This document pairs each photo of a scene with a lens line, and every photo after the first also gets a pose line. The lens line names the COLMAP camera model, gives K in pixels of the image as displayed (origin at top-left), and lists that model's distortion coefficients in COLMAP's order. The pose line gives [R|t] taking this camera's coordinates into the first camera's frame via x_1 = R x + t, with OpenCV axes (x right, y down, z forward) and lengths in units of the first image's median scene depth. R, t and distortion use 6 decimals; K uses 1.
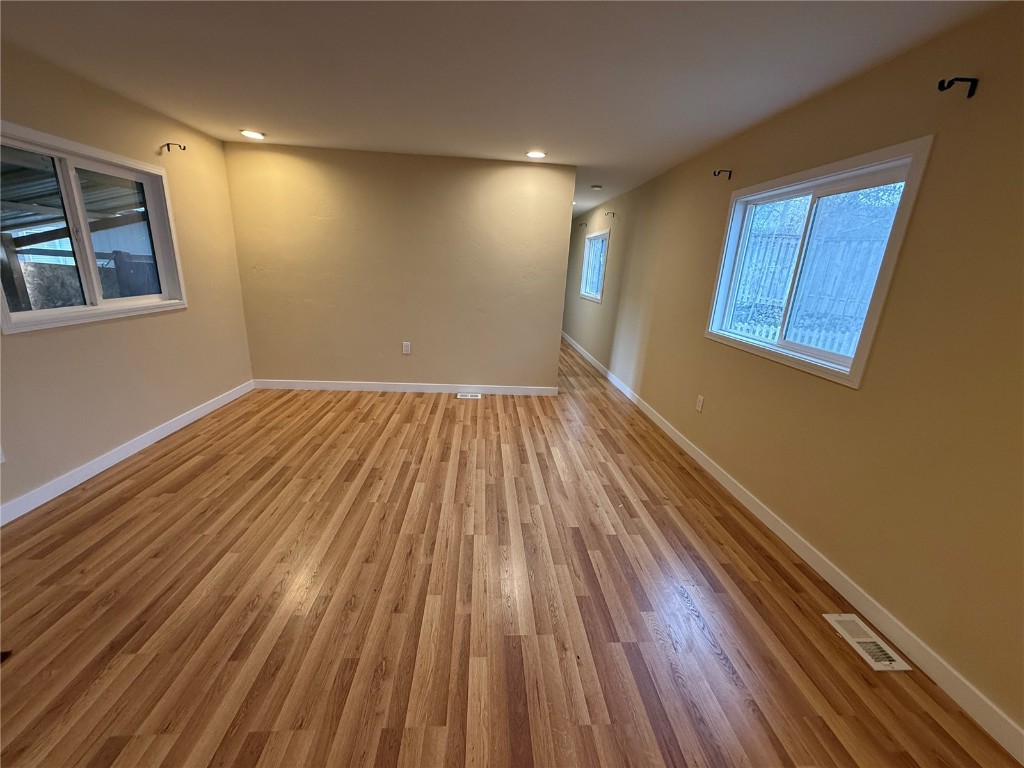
lens RADIAL K [[407.9, 0, 510.2], [0, 407.9, 384.4], [0, 0, 1]] dist [-0.000940, 0.000705]
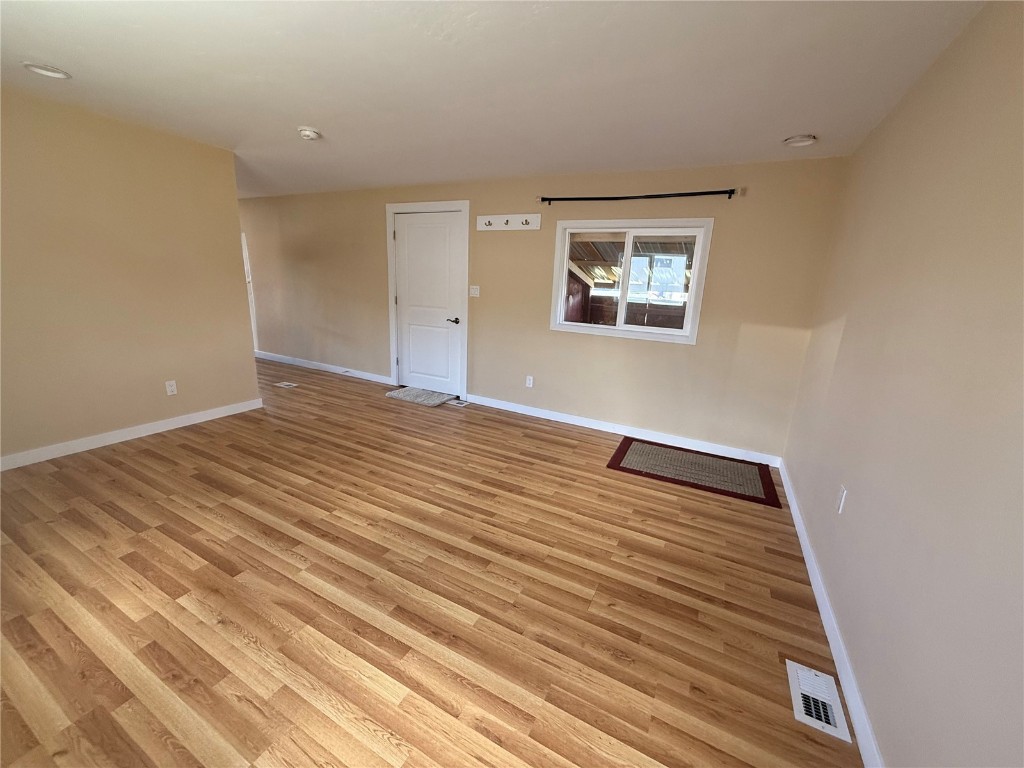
lens RADIAL K [[407.9, 0, 510.0], [0, 407.9, 384.9], [0, 0, 1]] dist [-0.000940, 0.000705]
pose [[-0.517765, 0.133937, -0.844974, 0.445719], [-0.314122, 0.888922, 0.333384, -0.374311], [0.795768, 0.438039, -0.418180, 1.387206]]
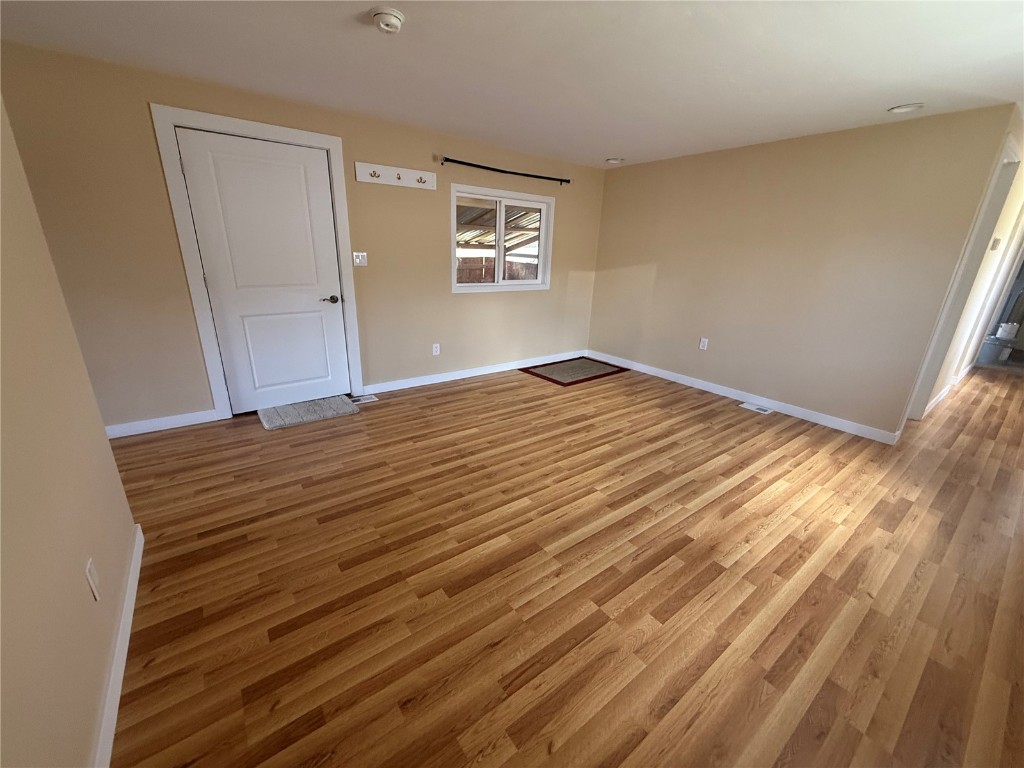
lens RADIAL K [[407.9, 0, 510.0], [0, 407.9, 384.8], [0, 0, 1]] dist [-0.000940, 0.000705]
pose [[0.548236, 0.234591, -0.802748, 0.510435], [-0.241506, 0.963369, 0.116594, 0.008521], [0.800695, 0.129947, 0.584809, 0.077388]]
